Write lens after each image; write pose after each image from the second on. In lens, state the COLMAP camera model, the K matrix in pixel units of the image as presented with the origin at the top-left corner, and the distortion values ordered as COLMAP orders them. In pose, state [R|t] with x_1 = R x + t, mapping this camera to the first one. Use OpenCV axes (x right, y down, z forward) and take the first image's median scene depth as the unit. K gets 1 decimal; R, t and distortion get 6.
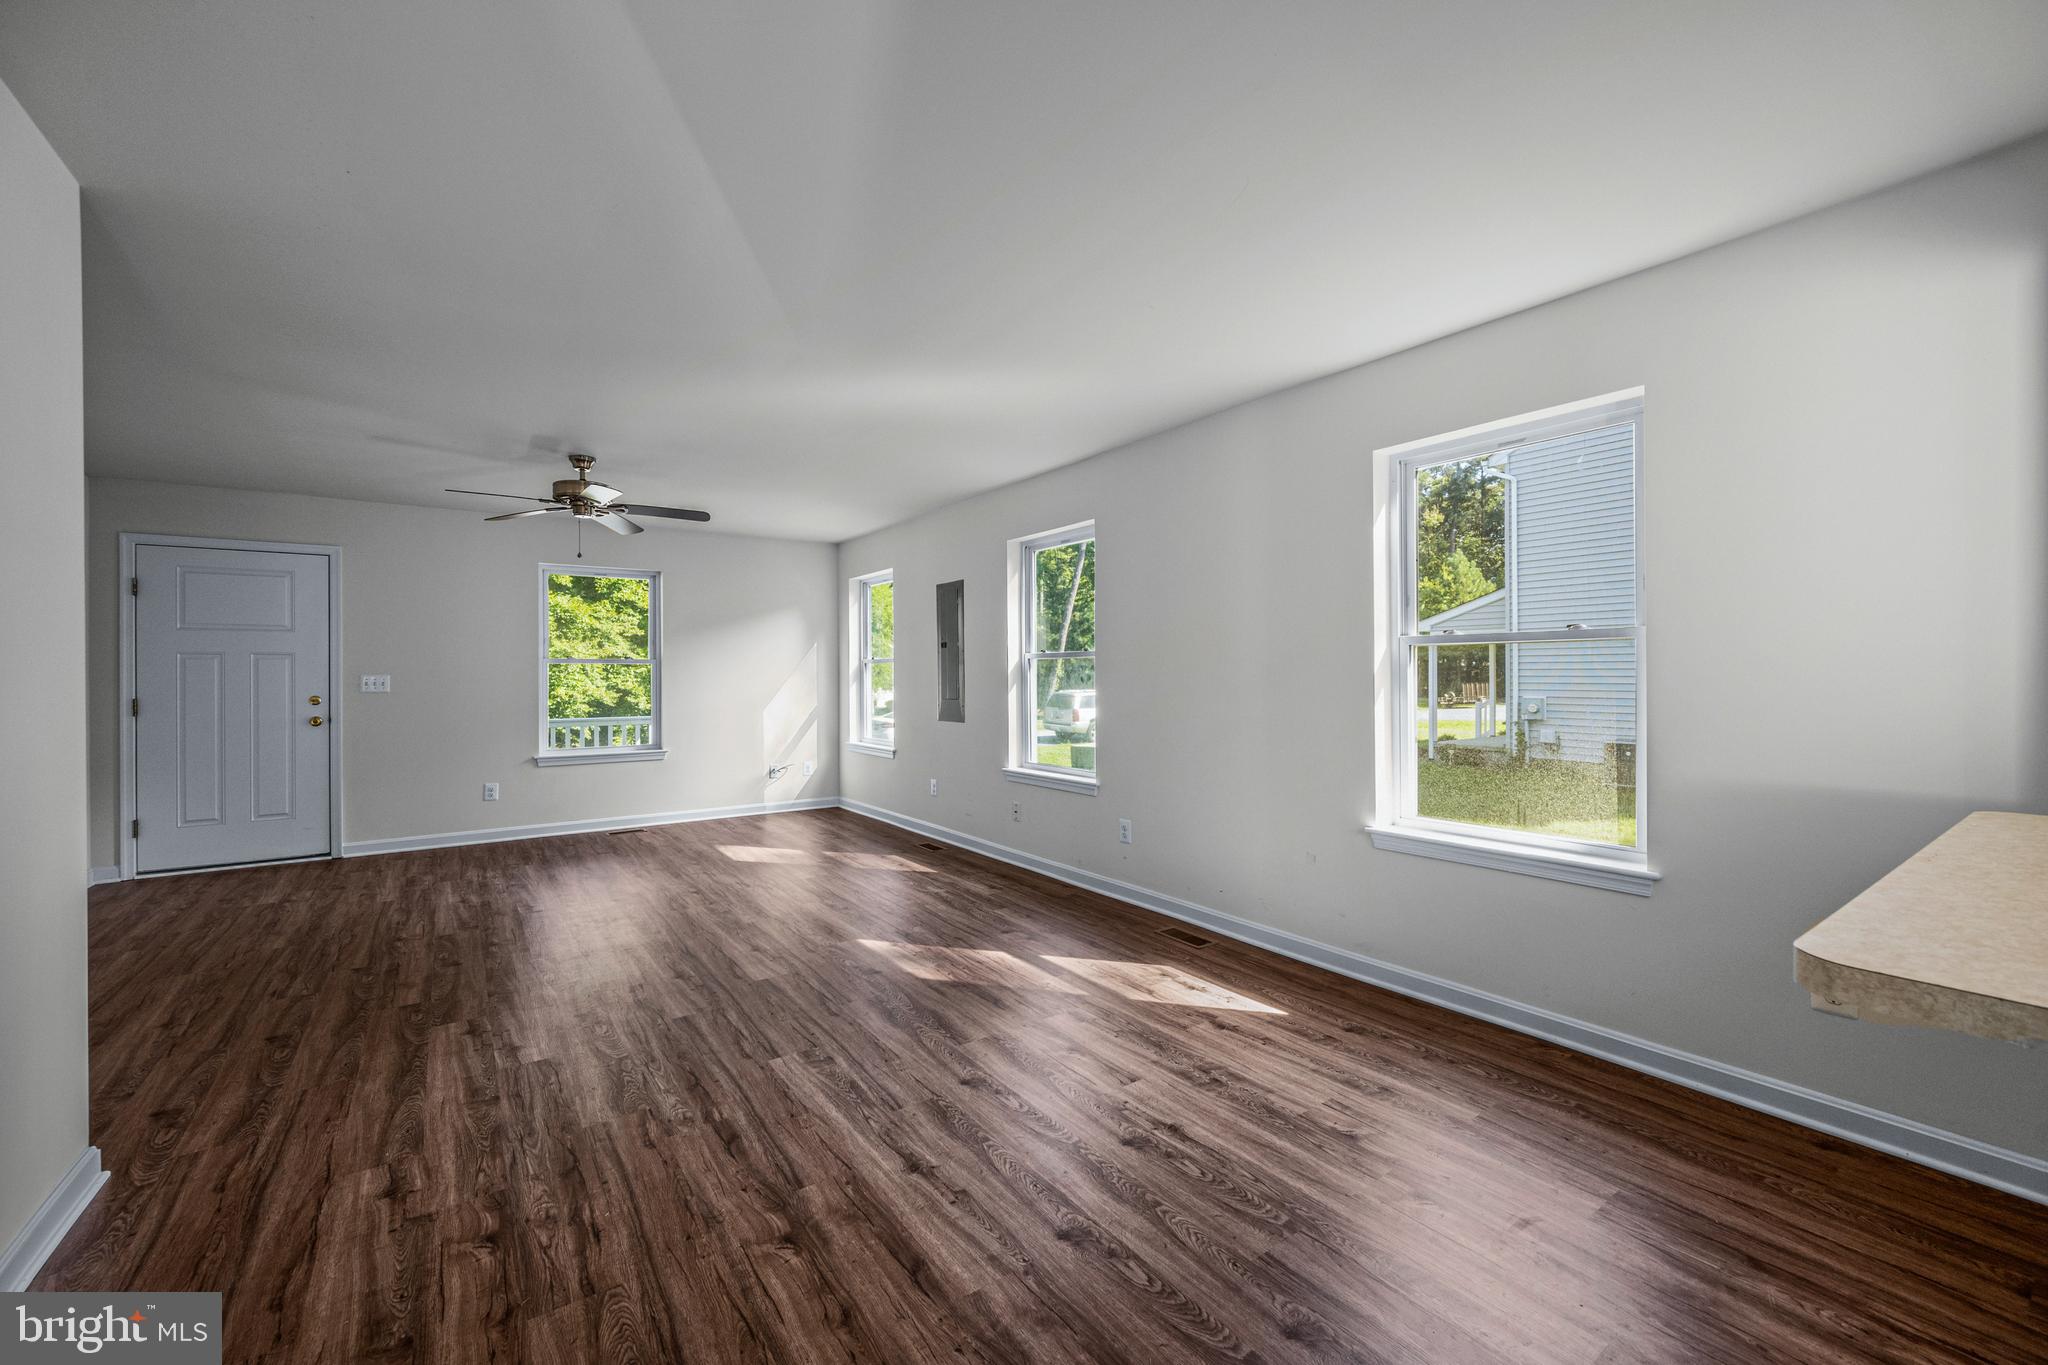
lens RADIAL K [[829.5, 0, 1025.9], [0, 829.5, 672.2], [0, 0, 1]] dist [-0.001155, 0.000627]
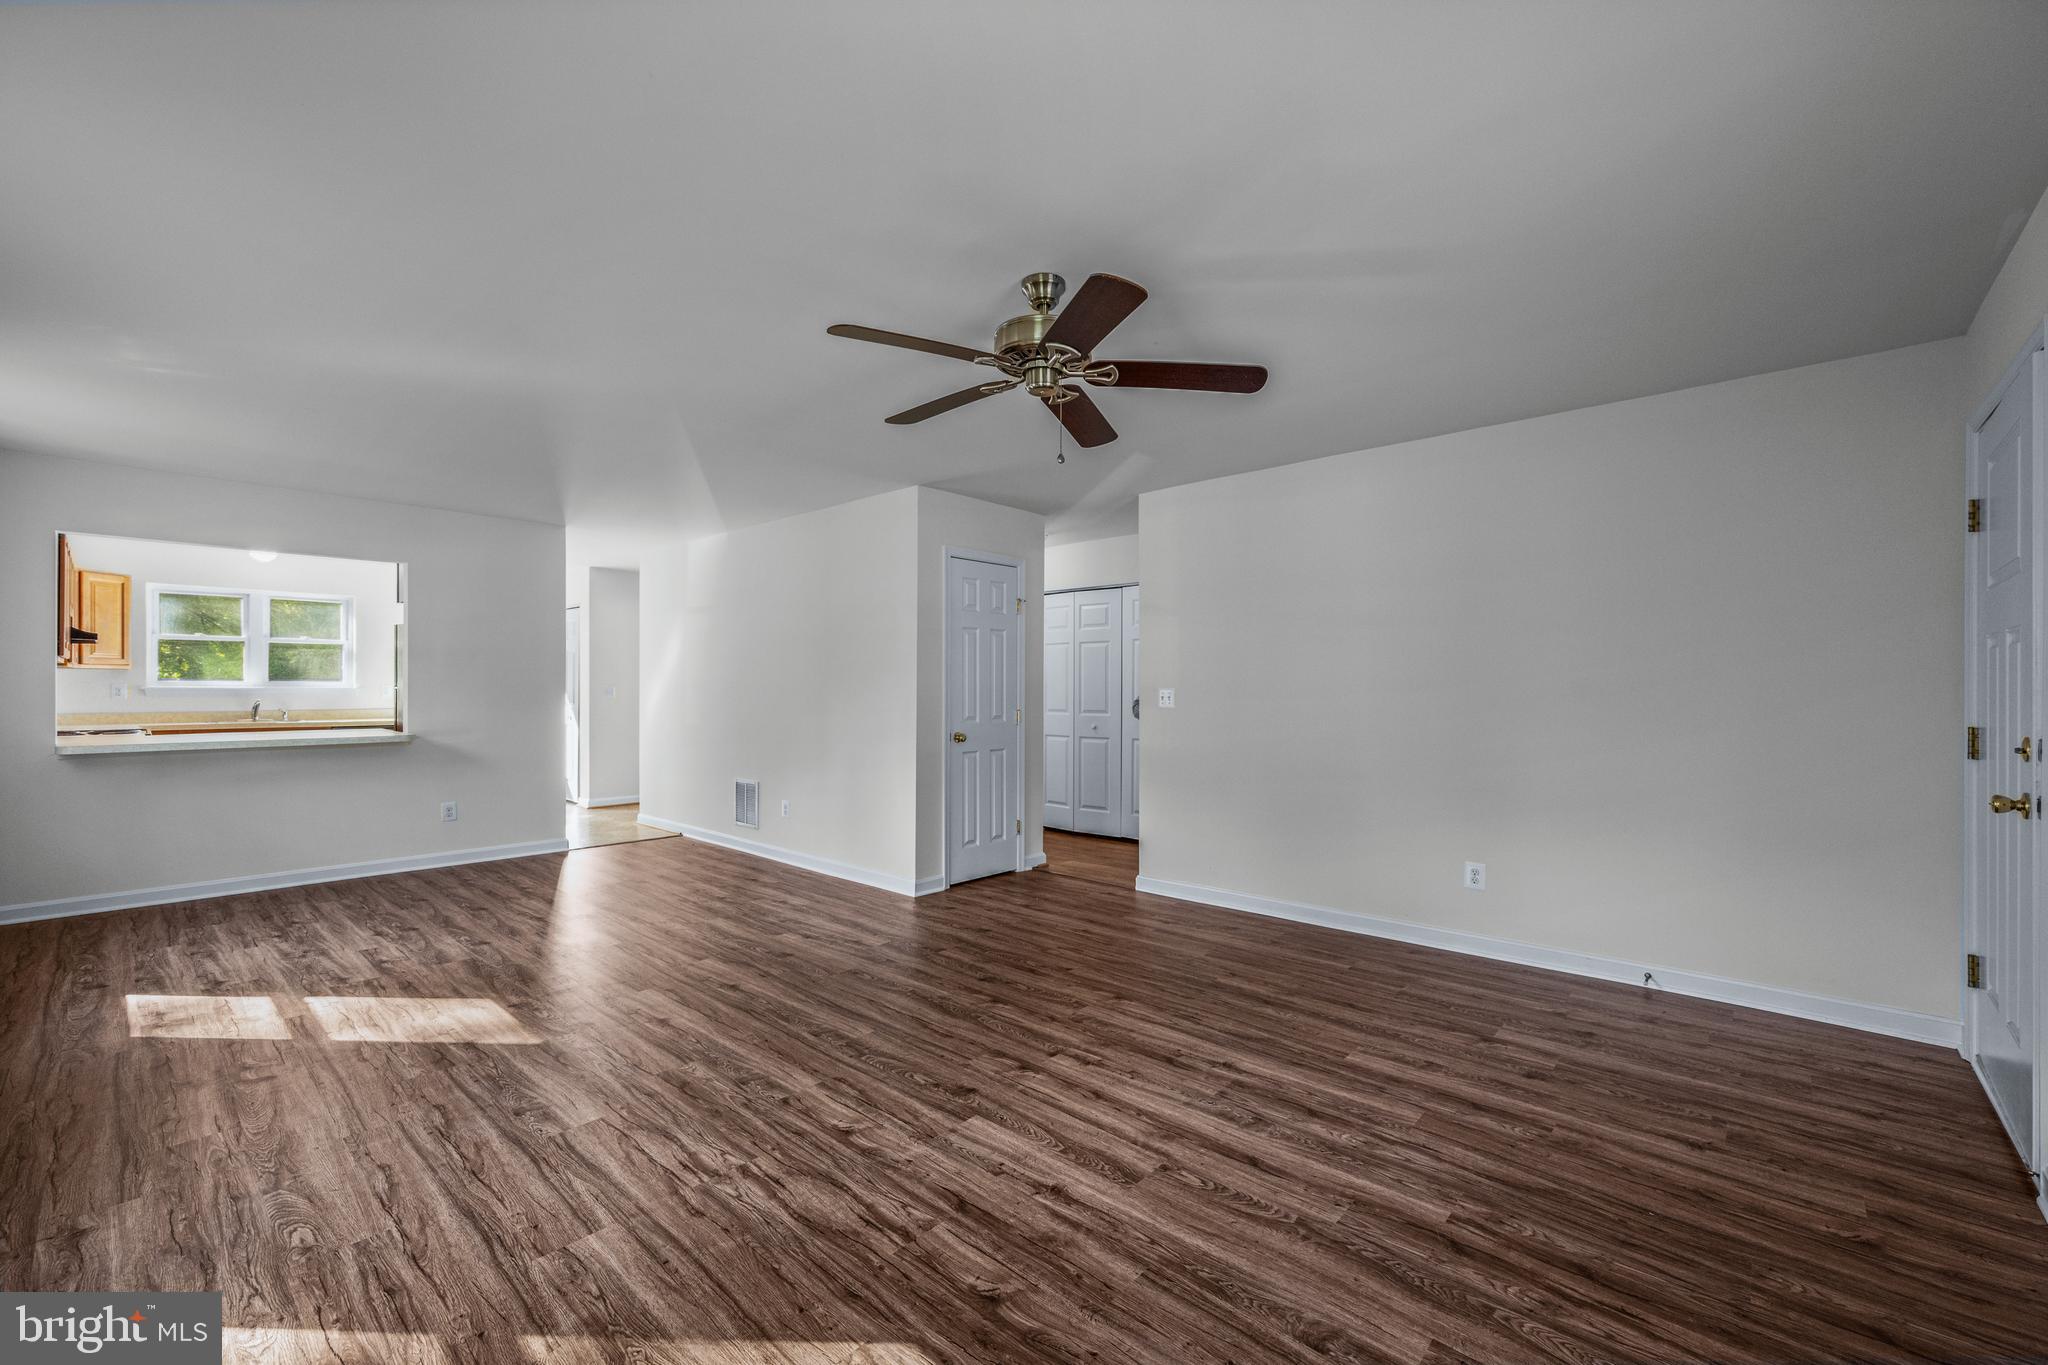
lens RADIAL K [[829.5, 0, 1021.2], [0, 829.5, 694.2], [0, 0, 1]] dist [-0.001155, 0.000627]
pose [[-0.975724, 0.007075, -0.218890, -0.652632], [0.005439, 0.999953, 0.008075, 0.006083], [0.218936, 0.006688, -0.975716, 2.480056]]
